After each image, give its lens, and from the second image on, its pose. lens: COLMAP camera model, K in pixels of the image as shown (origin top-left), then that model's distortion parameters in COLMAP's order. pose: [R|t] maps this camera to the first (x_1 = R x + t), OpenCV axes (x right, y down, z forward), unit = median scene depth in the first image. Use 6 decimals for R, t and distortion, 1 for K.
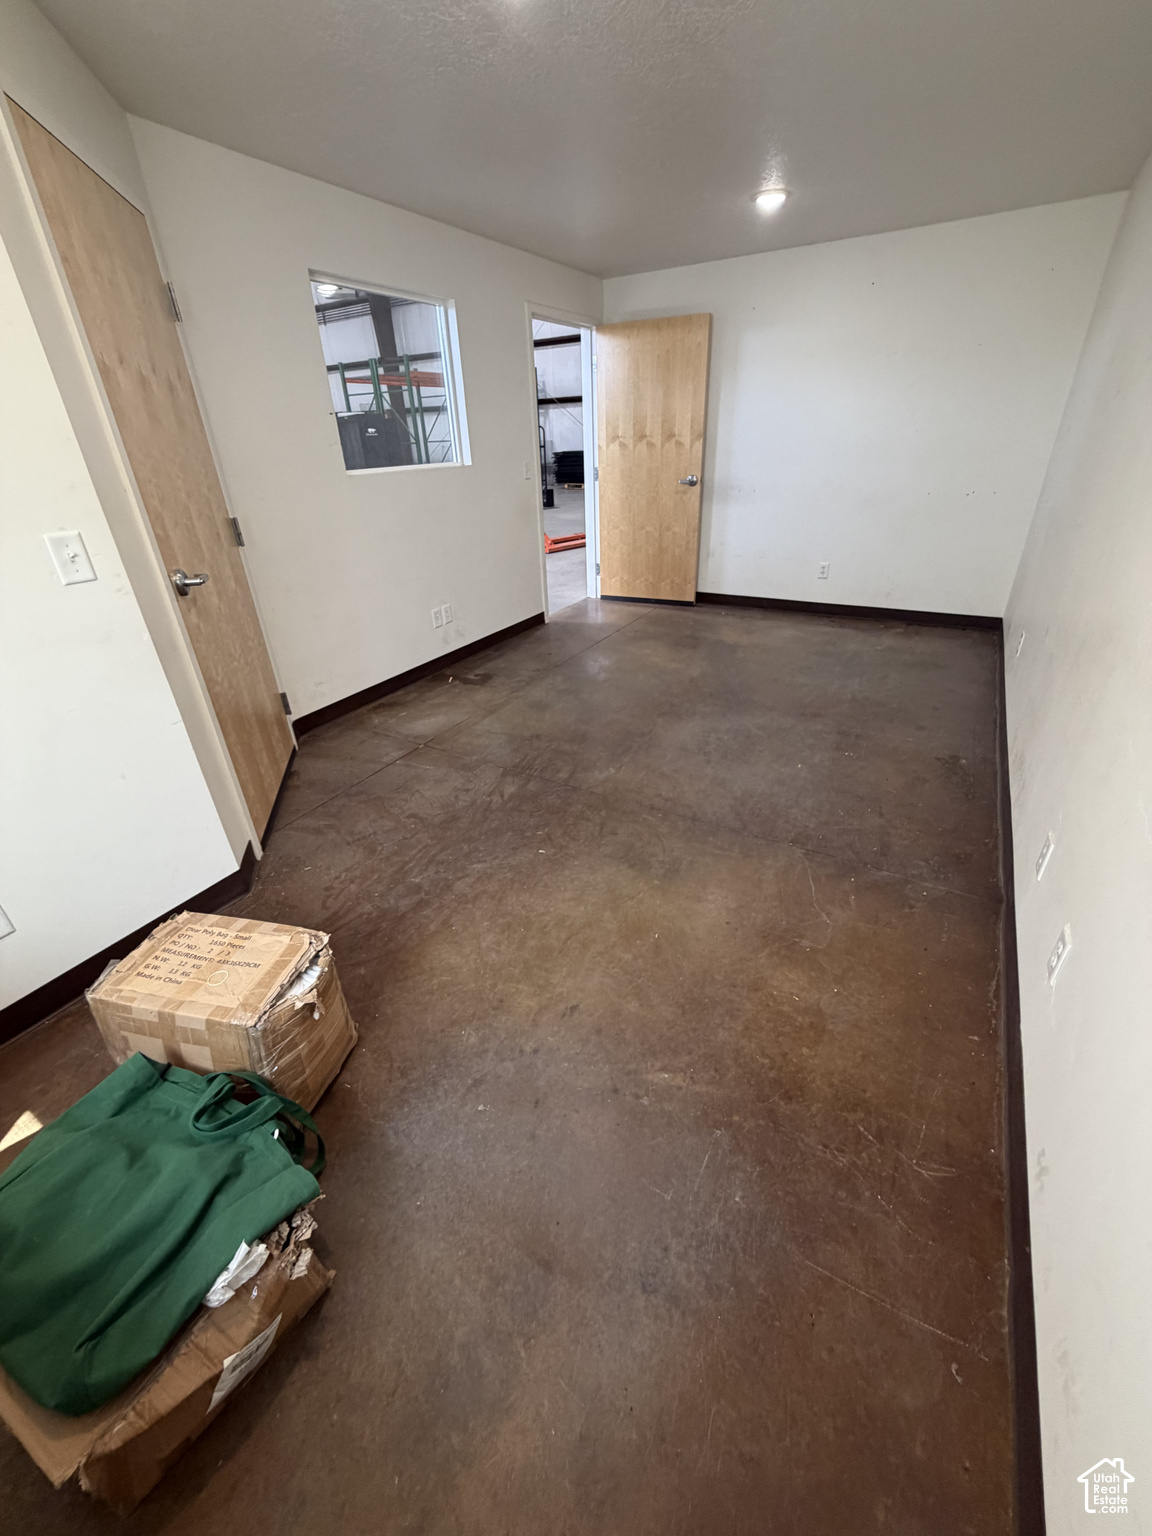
lens RADIAL K [[618.4, 0, 582.5], [0, 618.4, 772.7], [0, 0, 1]] dist [-0.004724, -0.000708]
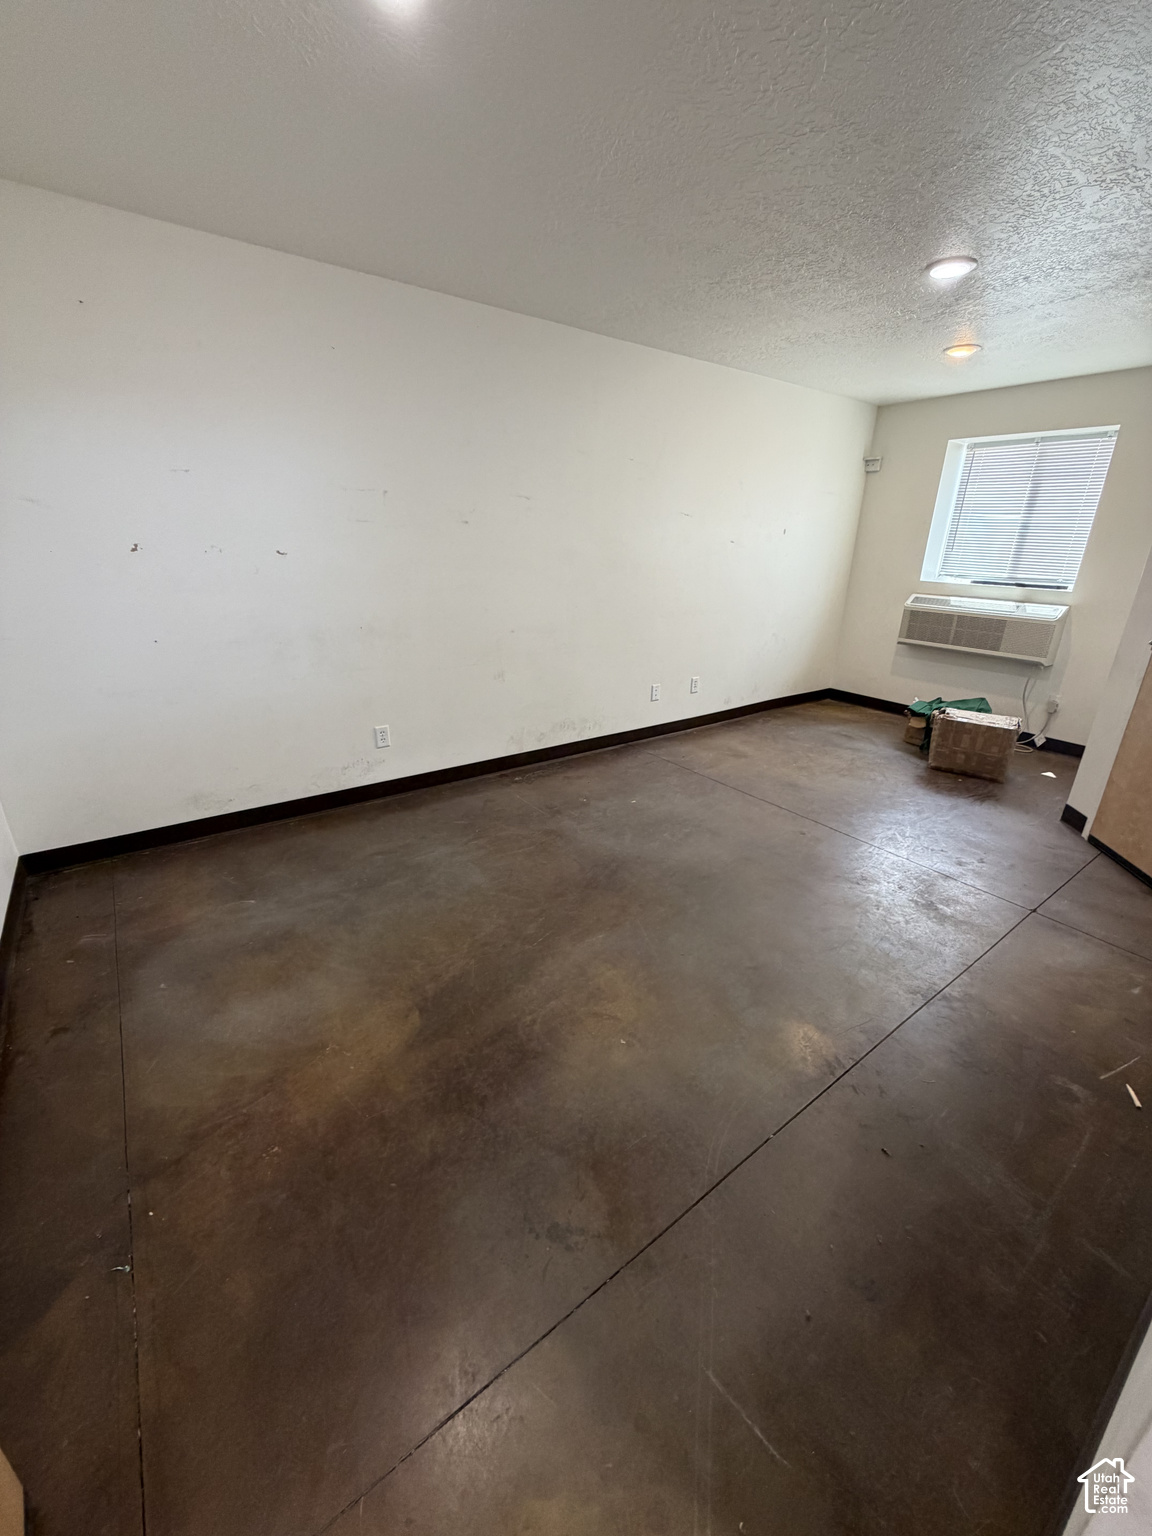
lens RADIAL K [[618.4, 0, 582.5], [0, 618.4, 772.7], [0, 0, 1]] dist [-0.004724, -0.000708]
pose [[-0.921181, -0.125604, 0.368306, 0.003954], [0.195991, 0.667905, 0.717976, -0.854403], [-0.336174, 0.733571, -0.590645, 1.554398]]
